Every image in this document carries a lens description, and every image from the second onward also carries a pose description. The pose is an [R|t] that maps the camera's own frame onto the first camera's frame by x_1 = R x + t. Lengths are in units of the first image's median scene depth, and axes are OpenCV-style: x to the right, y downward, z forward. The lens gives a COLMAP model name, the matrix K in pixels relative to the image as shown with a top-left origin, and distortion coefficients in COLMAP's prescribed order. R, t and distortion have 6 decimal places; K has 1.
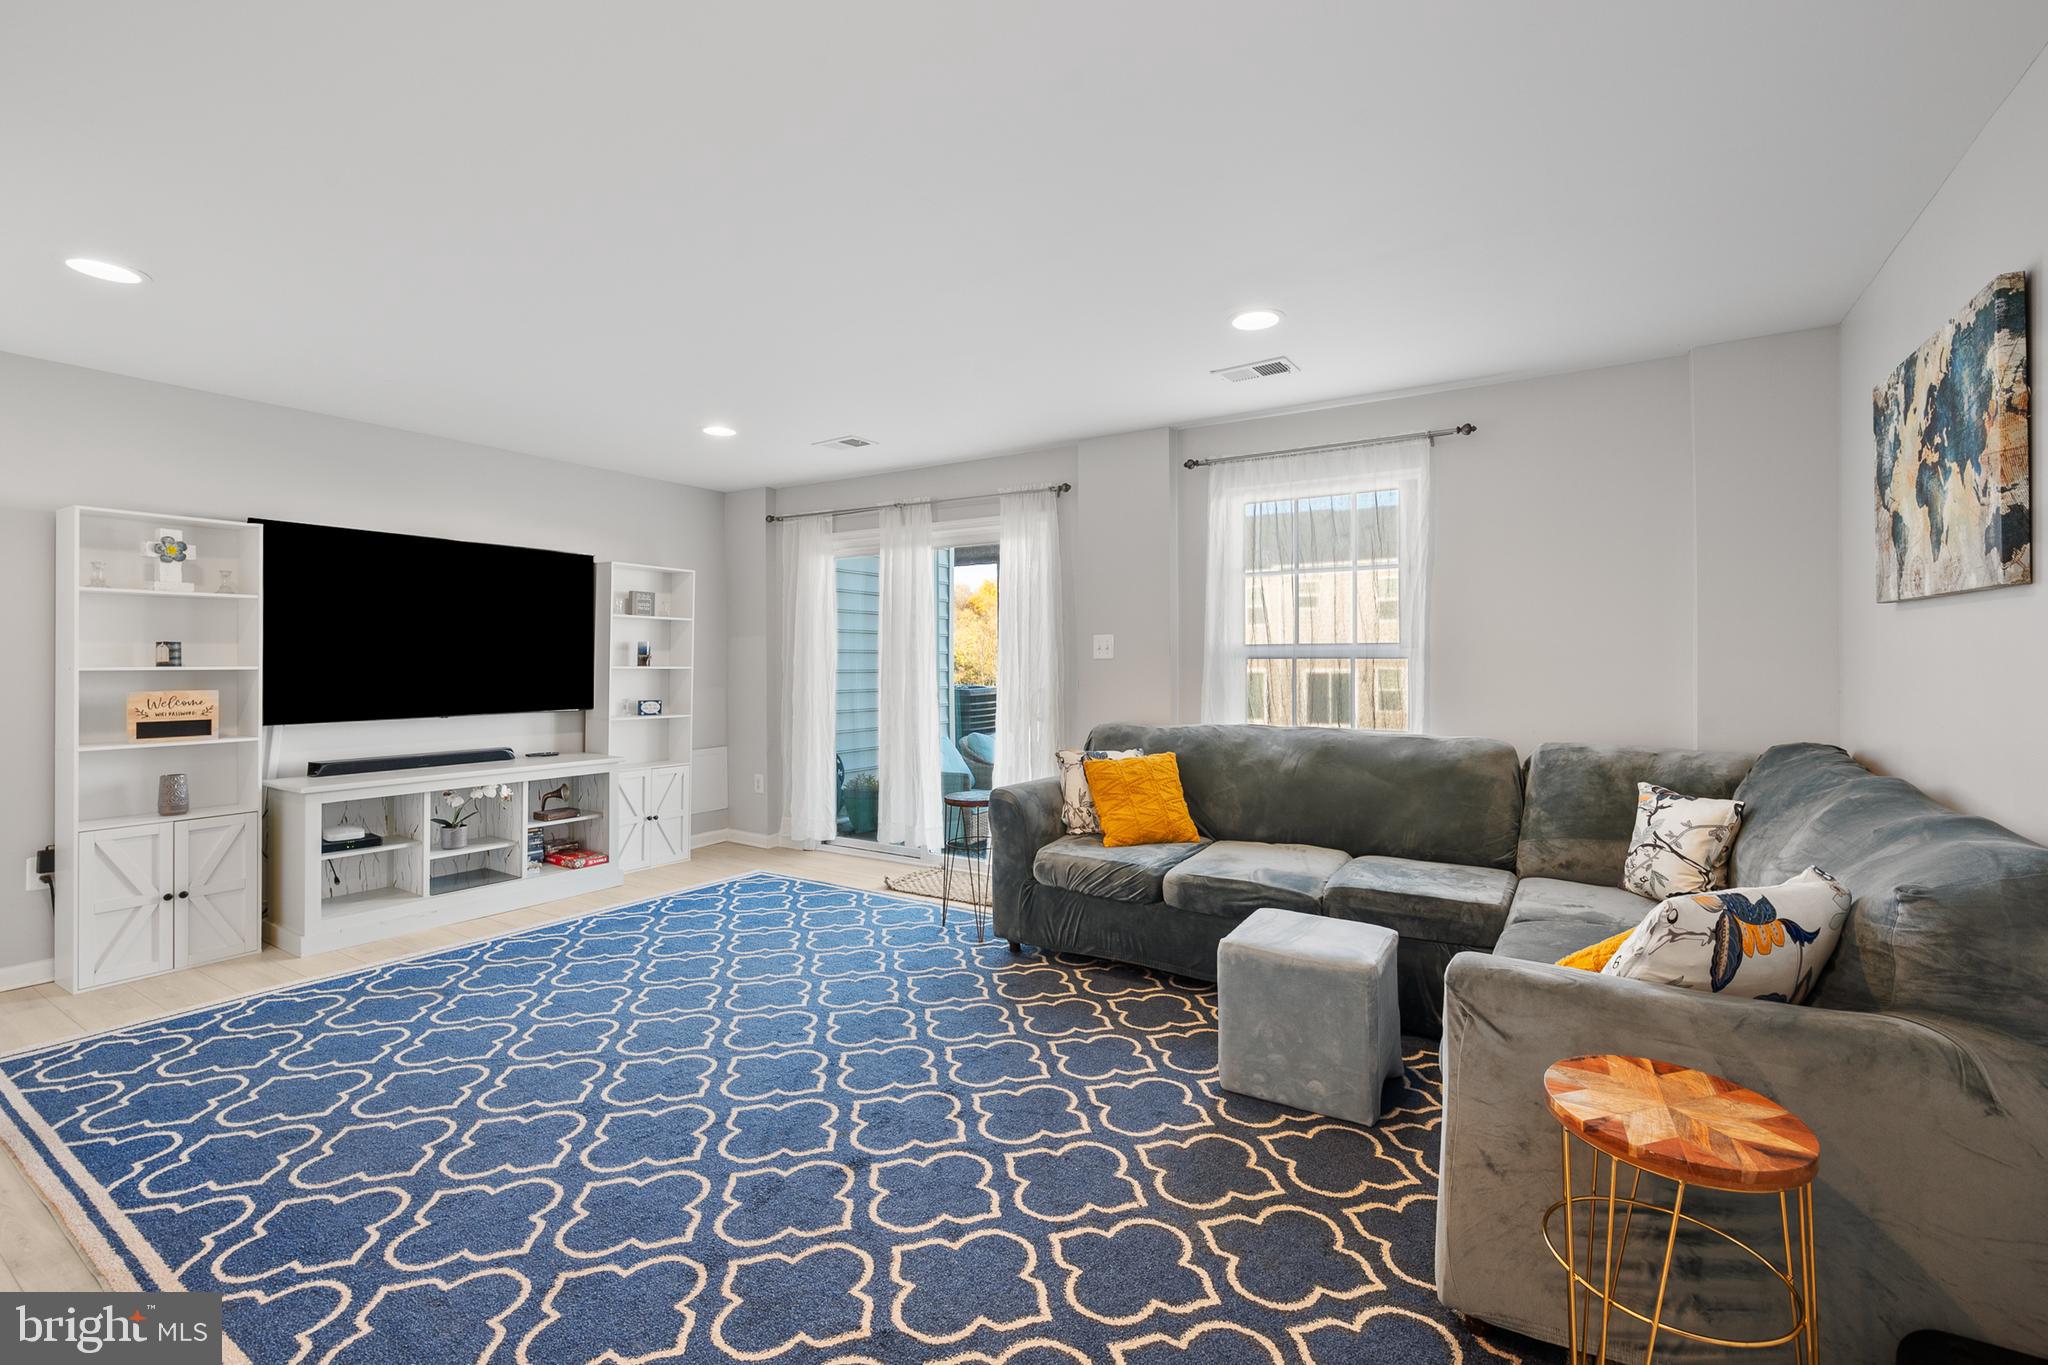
lens RADIAL K [[890.0, 0, 1033.8], [0, 890.0, 657.1], [0, 0, 1]] dist [0.000235, 0.000159]
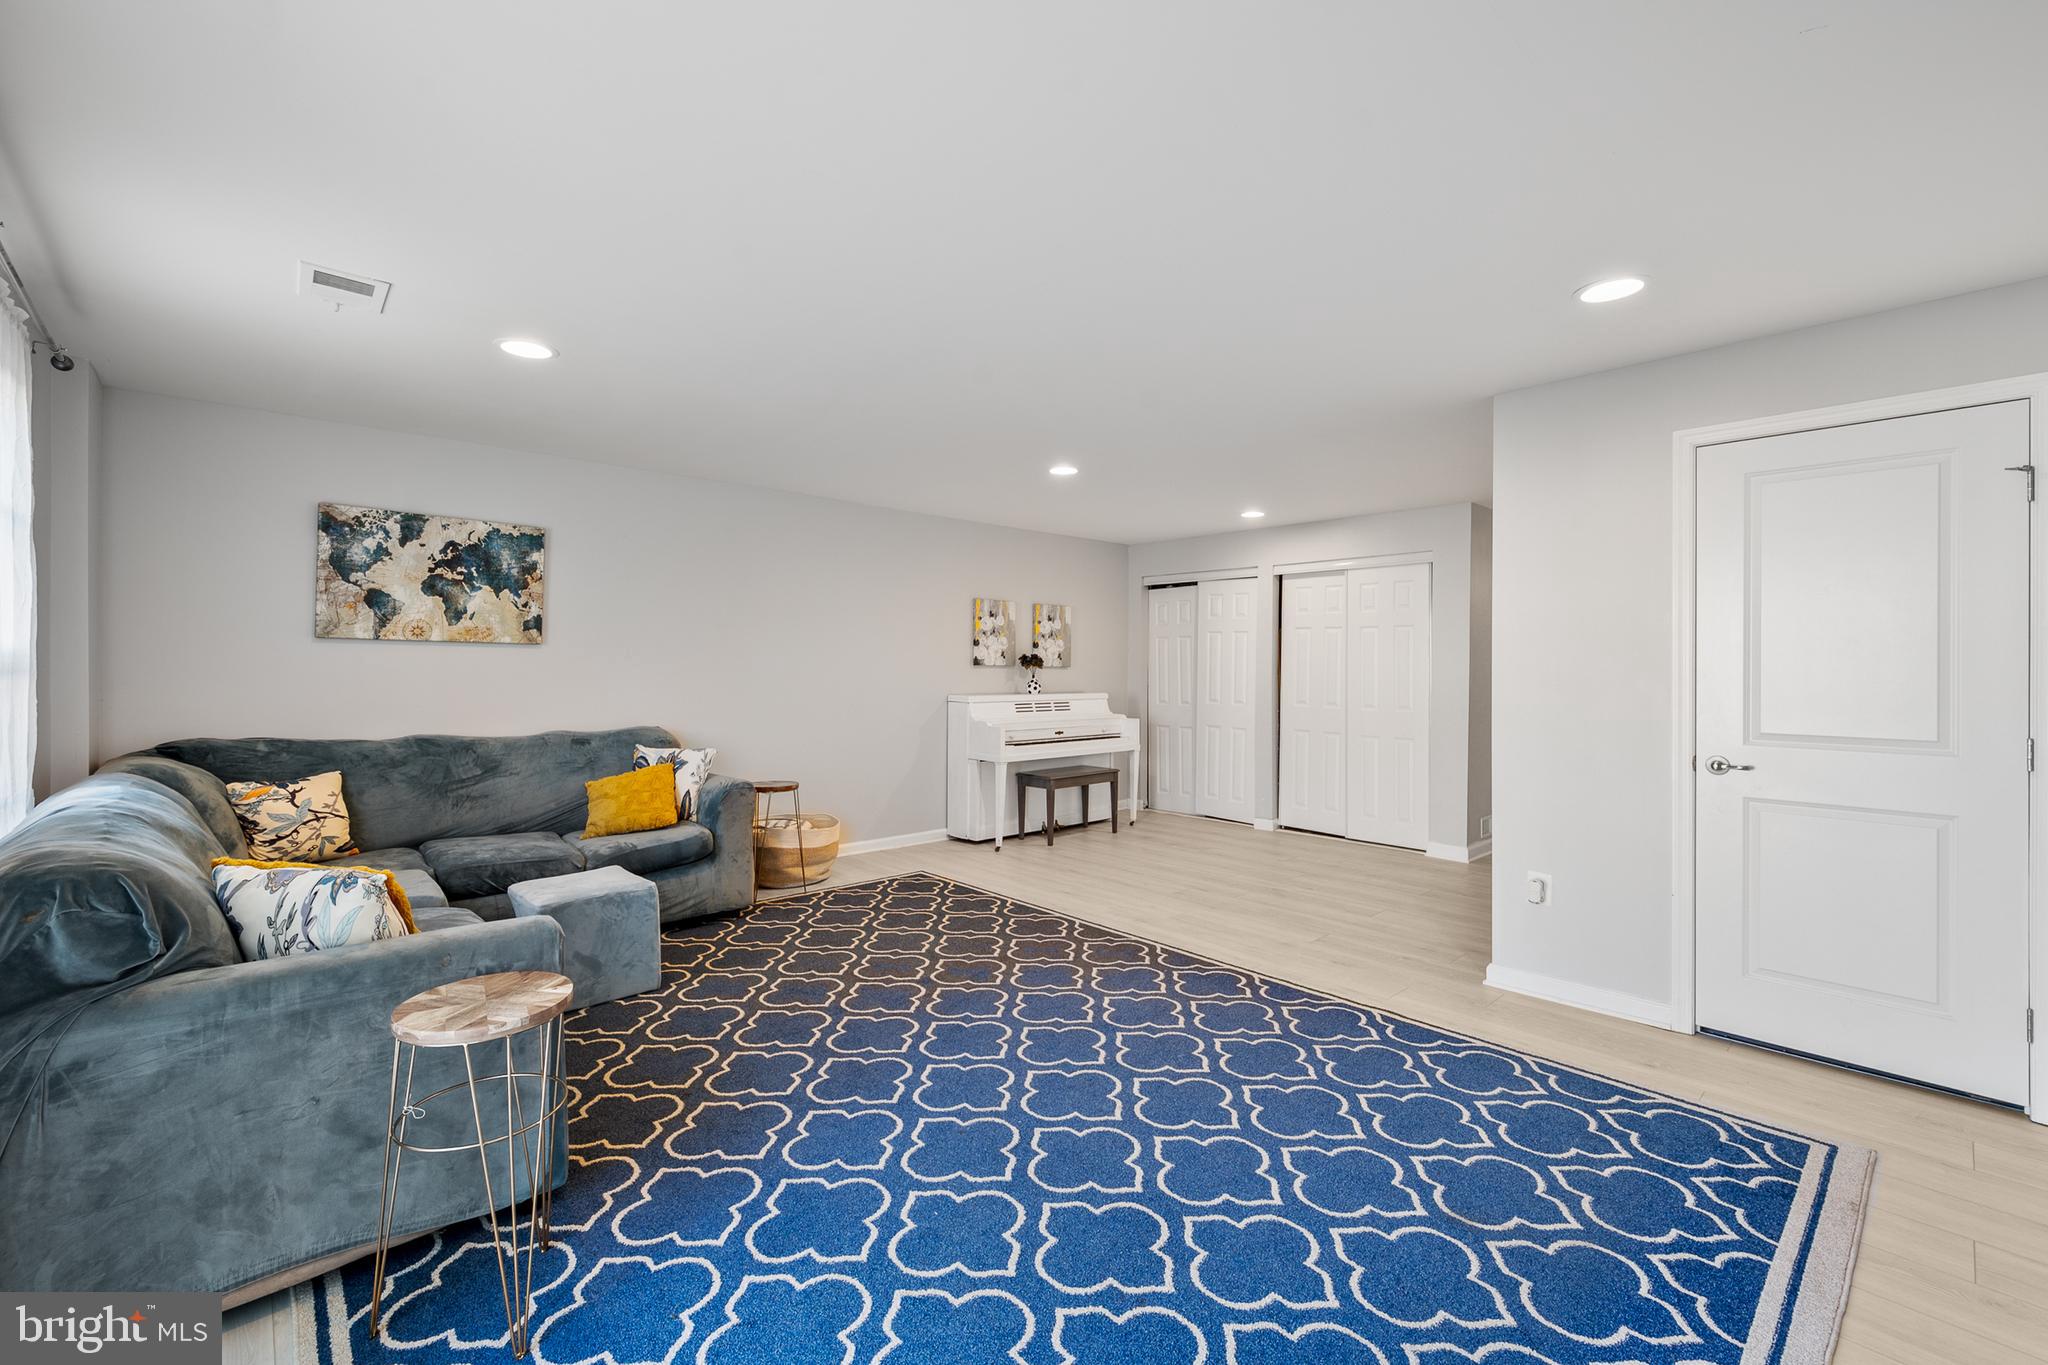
lens RADIAL K [[856.9, 0, 1034.5], [0, 856.9, 664.4], [0, 0, 1]] dist [0.000582, -0.000173]
pose [[-0.967454, -0.003394, 0.253023, -0.489110], [-0.004714, 0.999978, -0.004613, -0.007661], [-0.253002, -0.005656, -0.967449, 1.537673]]
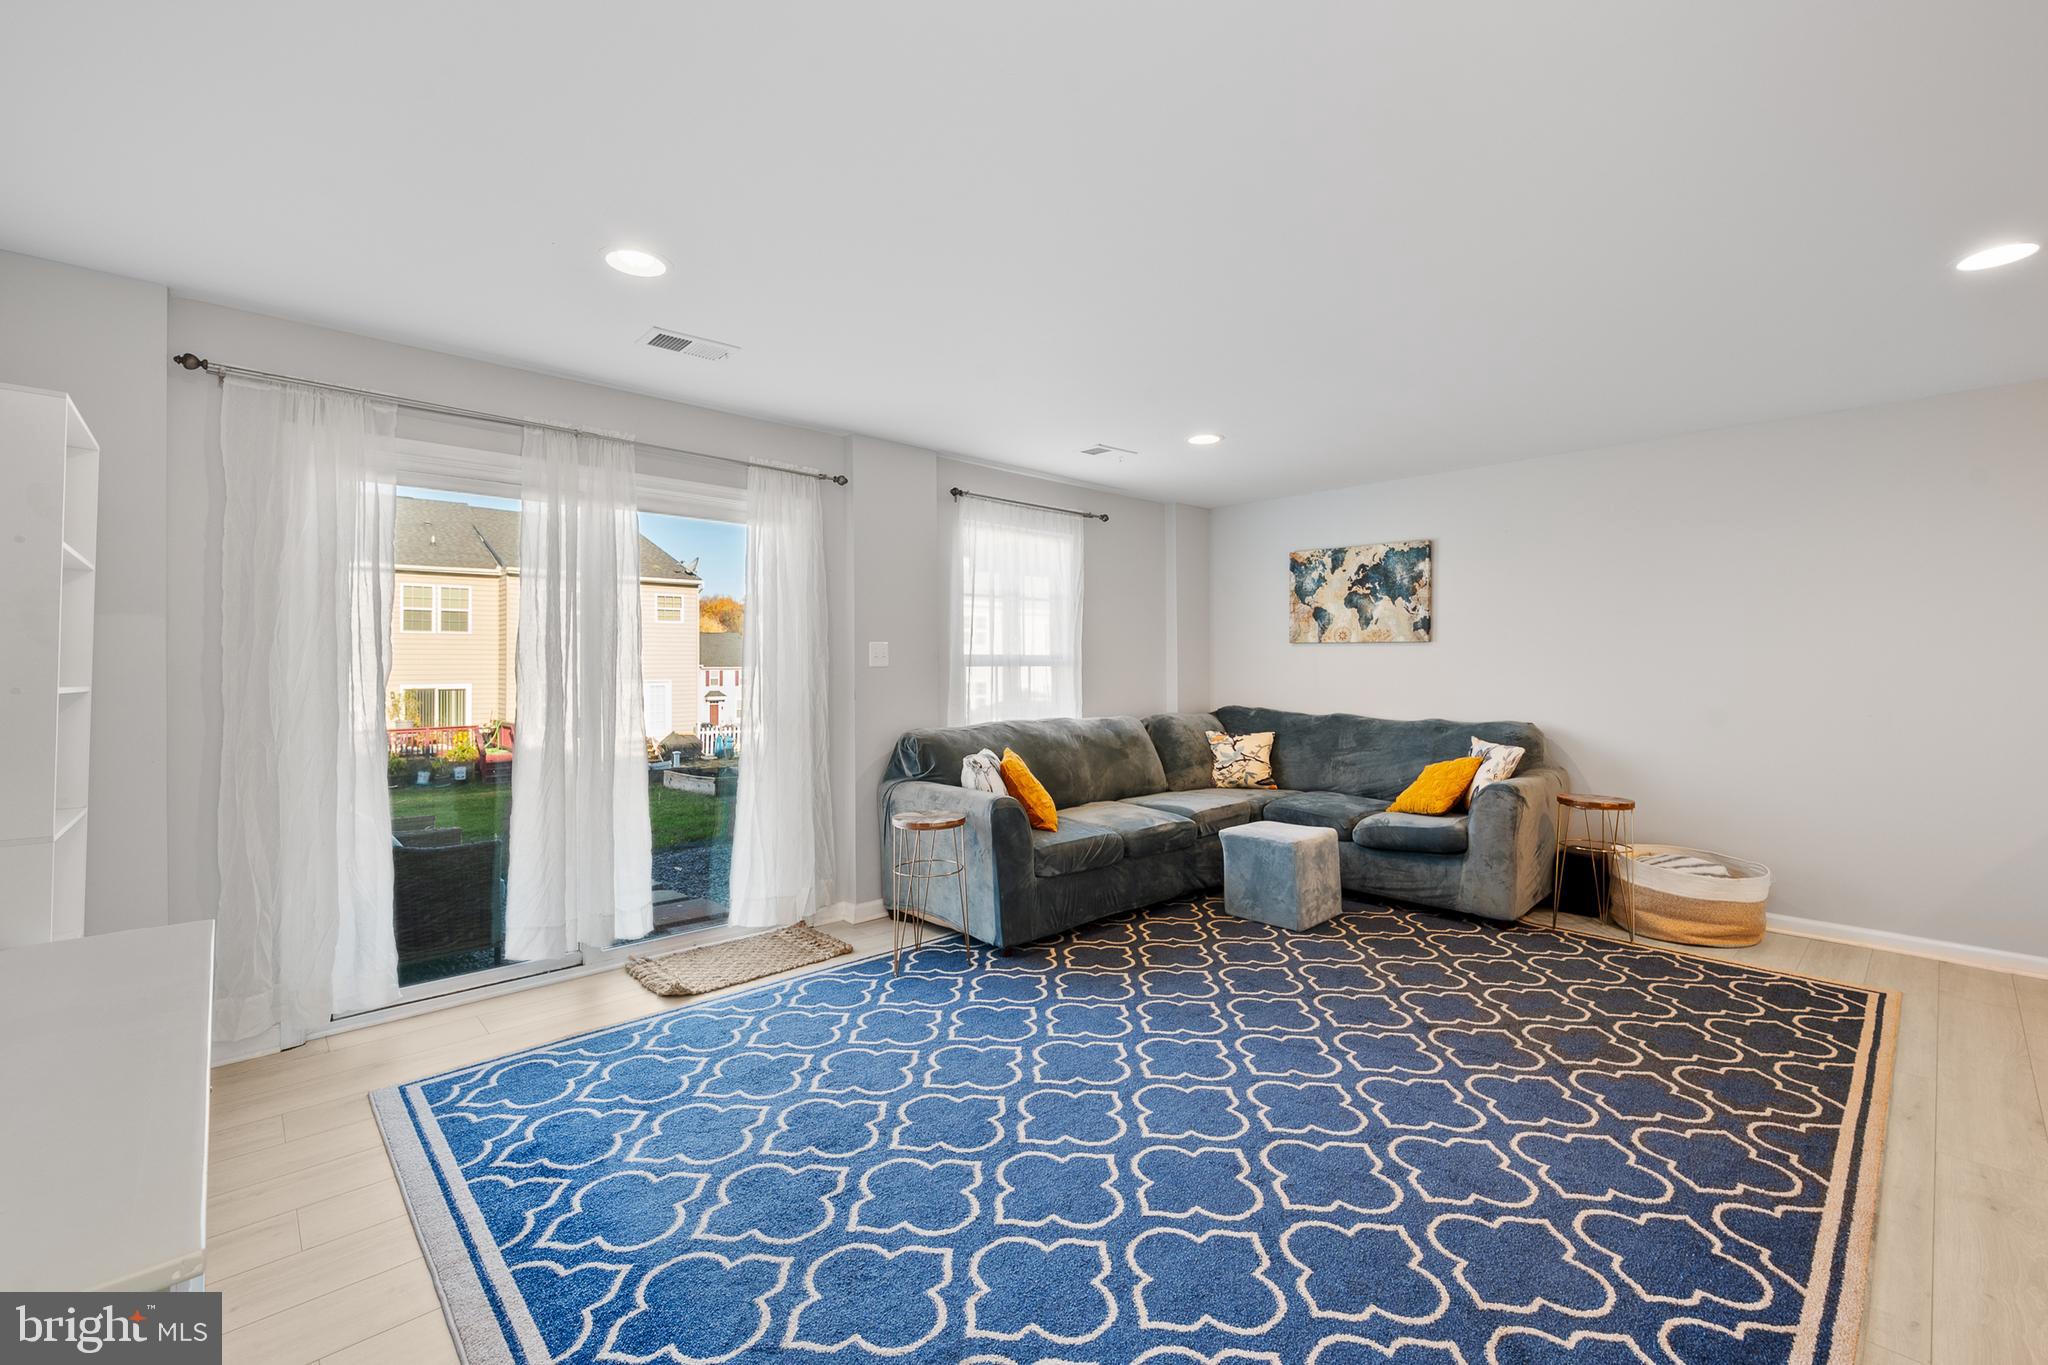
lens RADIAL K [[856.9, 0, 1034.5], [0, 856.9, 664.4], [0, 0, 1]] dist [0.000582, -0.000173]
pose [[0.246042, 0.002466, 0.969256, -1.021879], [-0.000731, 0.999997, -0.002358, 0.001743], [-0.969259, -0.000129, 0.246043, 0.781295]]
